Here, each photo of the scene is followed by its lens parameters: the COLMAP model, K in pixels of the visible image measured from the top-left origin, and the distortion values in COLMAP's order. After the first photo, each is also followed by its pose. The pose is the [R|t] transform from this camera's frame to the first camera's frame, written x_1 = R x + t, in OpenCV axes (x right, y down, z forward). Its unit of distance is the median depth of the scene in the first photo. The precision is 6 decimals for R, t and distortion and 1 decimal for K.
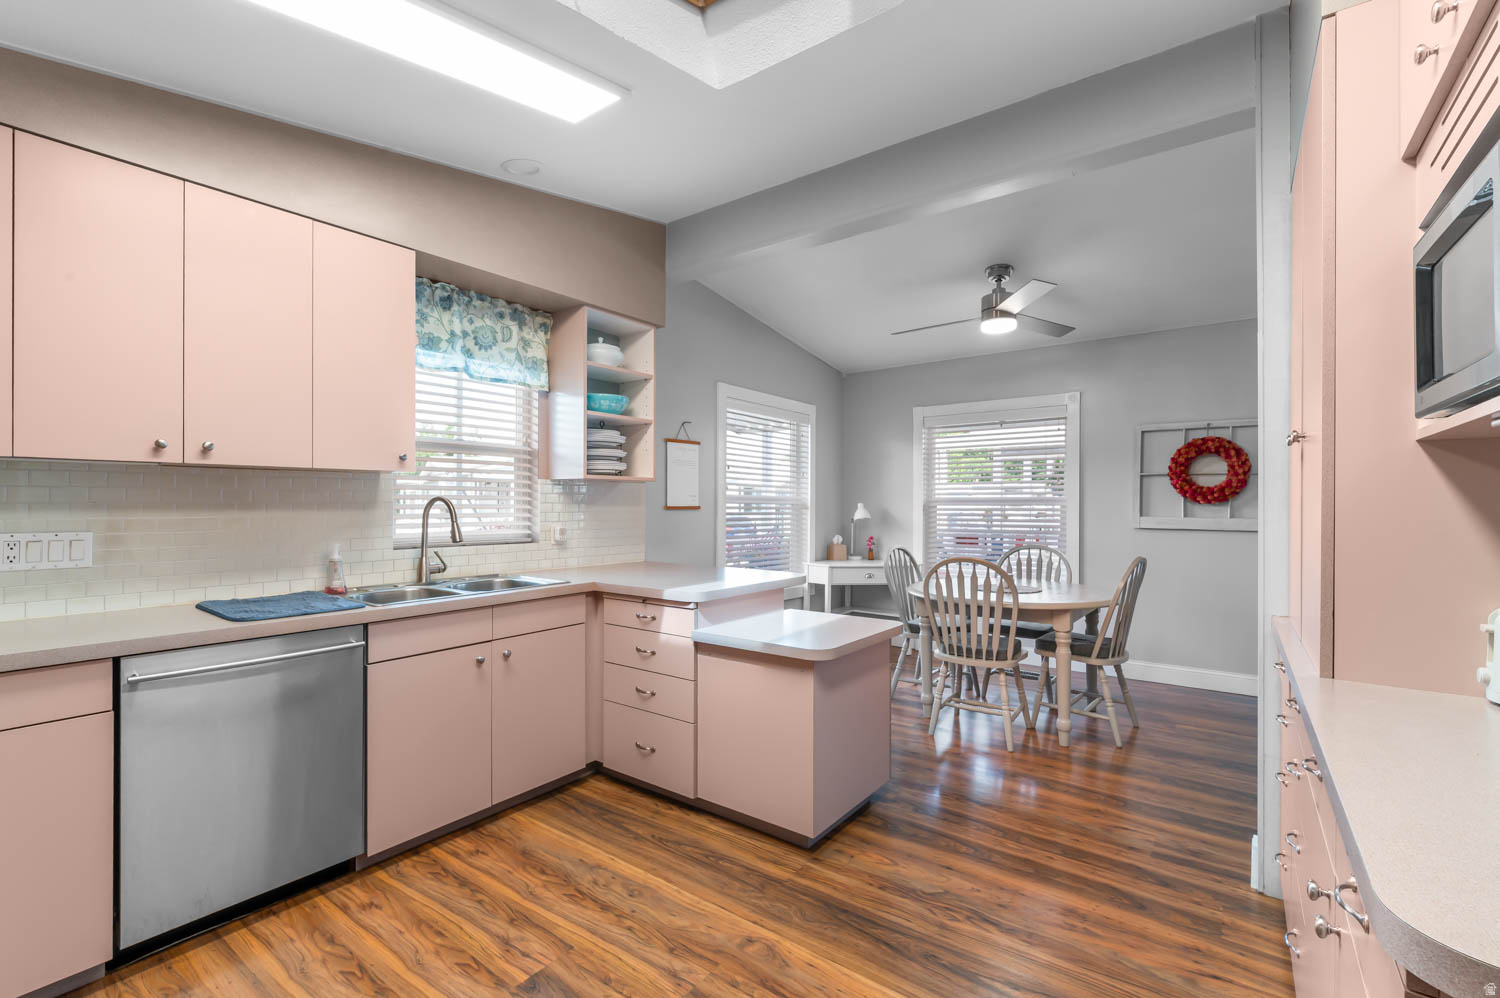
lens RADIAL K [[647.9, 0, 748.0], [0, 647.9, 504.1], [0, 0, 1]] dist [-0.003326, -0.000244]
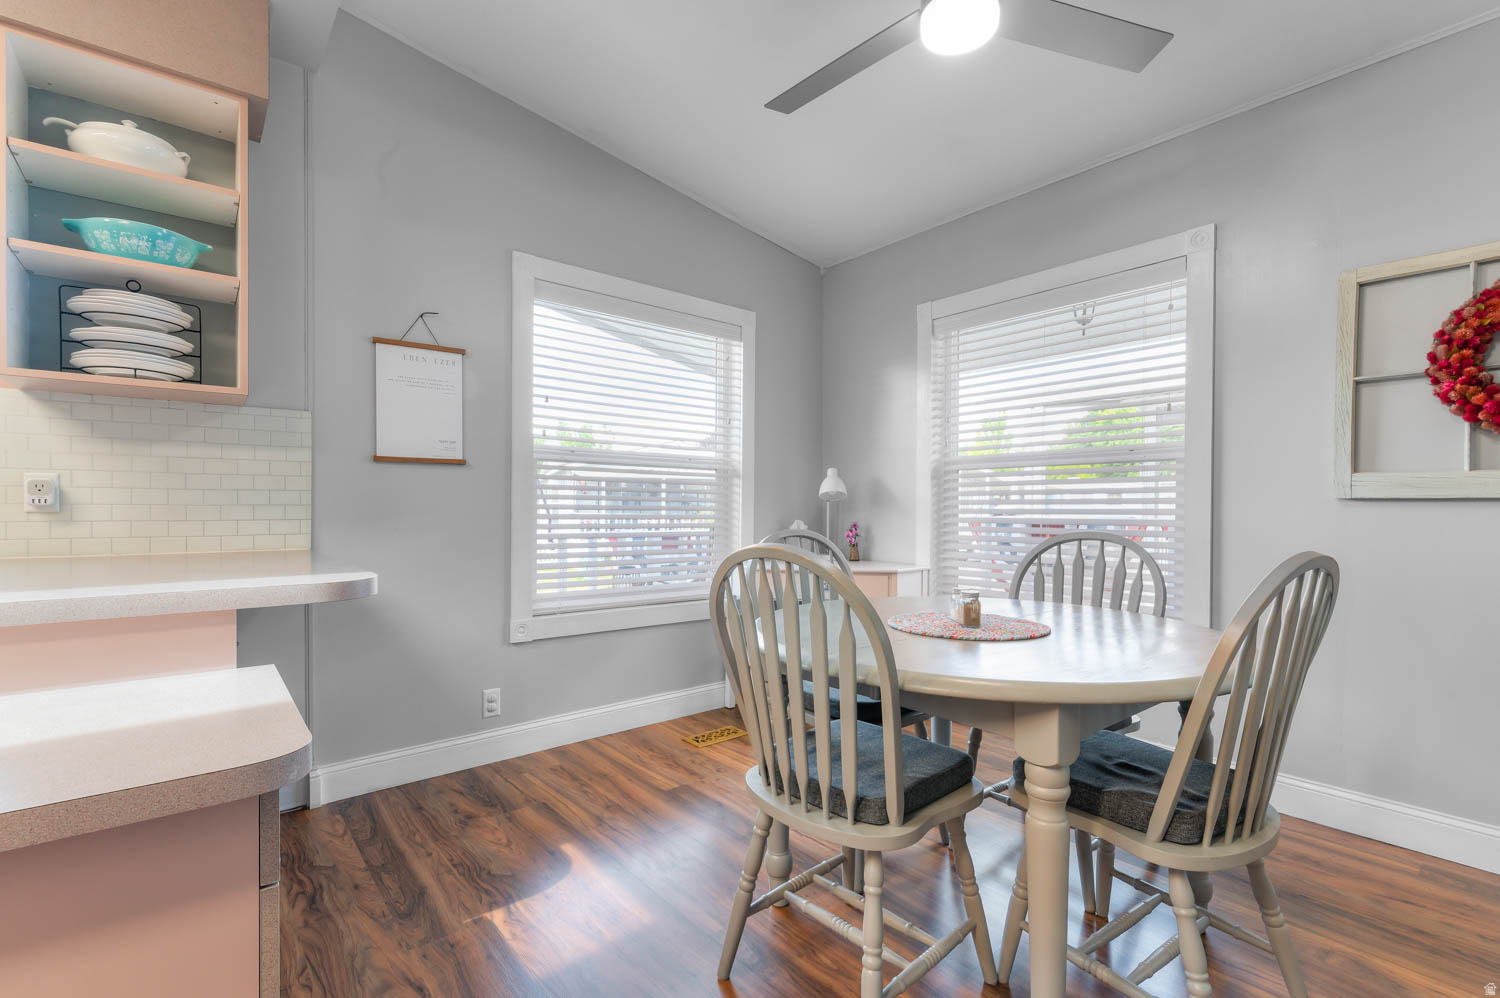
lens RADIAL K [[676.9, 0, 753.4], [0, 676.9, 506.7], [0, 0, 1]] dist [0.007201, -0.002317]
pose [[0.974057, 0.003306, -0.226278, 0.321814], [-0.002797, 0.999993, 0.002570, 0.043837], [0.226284, -0.001870, 0.974059, 0.466648]]
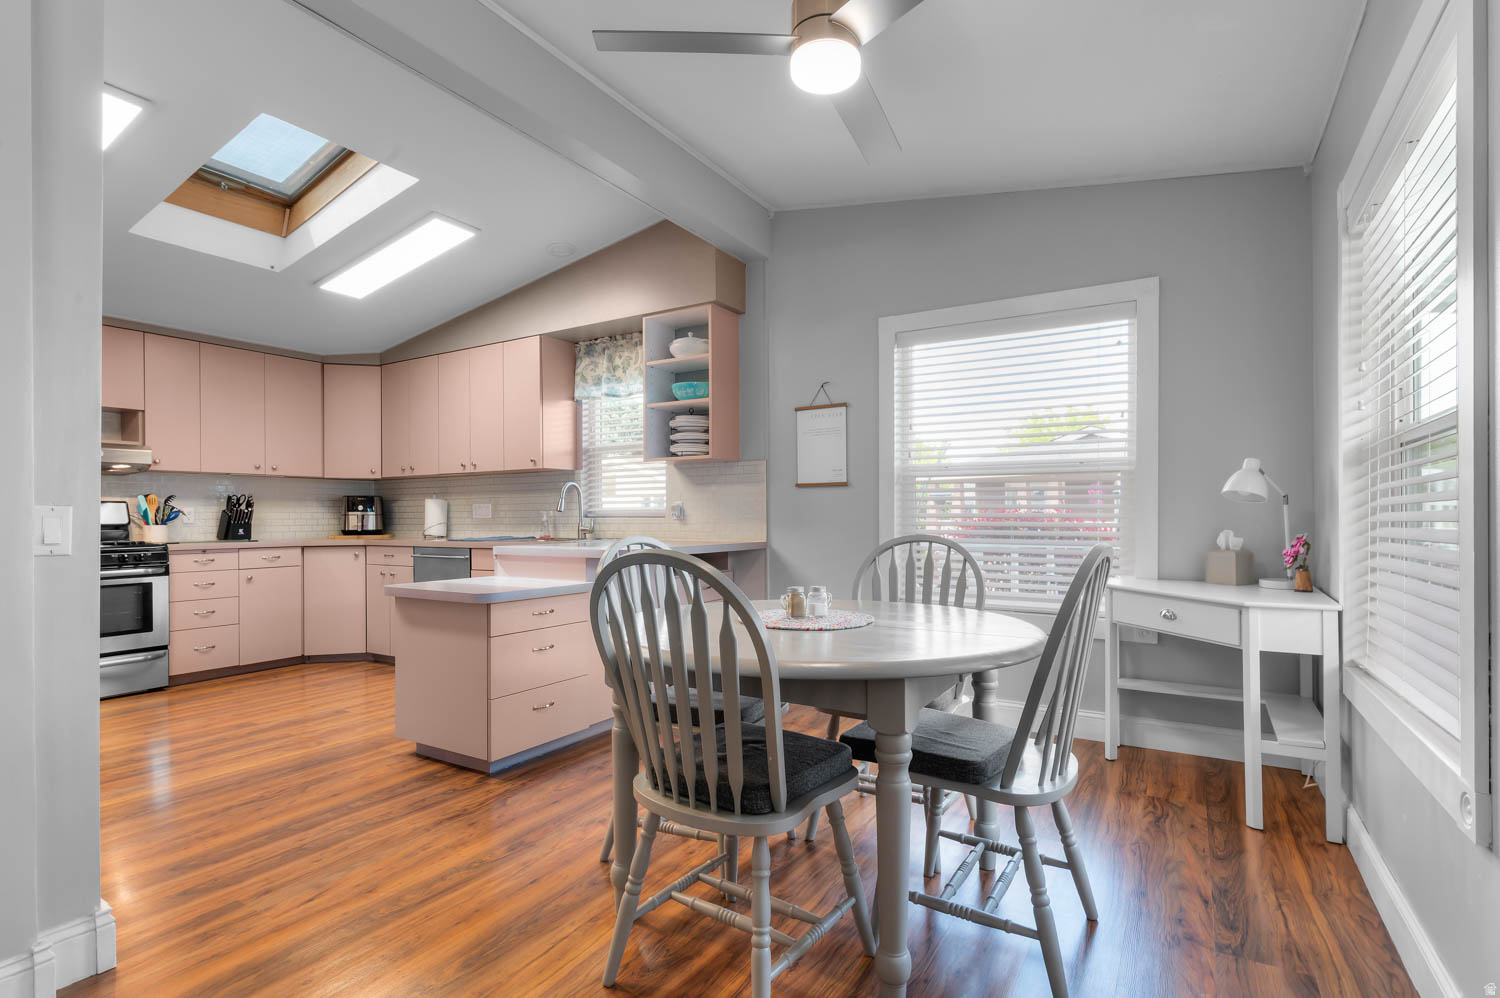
lens RADIAL K [[724.6, 0, 770.2], [0, 724.6, 509.7], [0, 0, 1]] dist [-0.001096, -0.000146]
pose [[0.116233, -0.019675, -0.993027, 0.819495], [0.002681, 0.999806, -0.019495, 0.056165], [0.993218, -0.000396, 0.116263, 0.806146]]
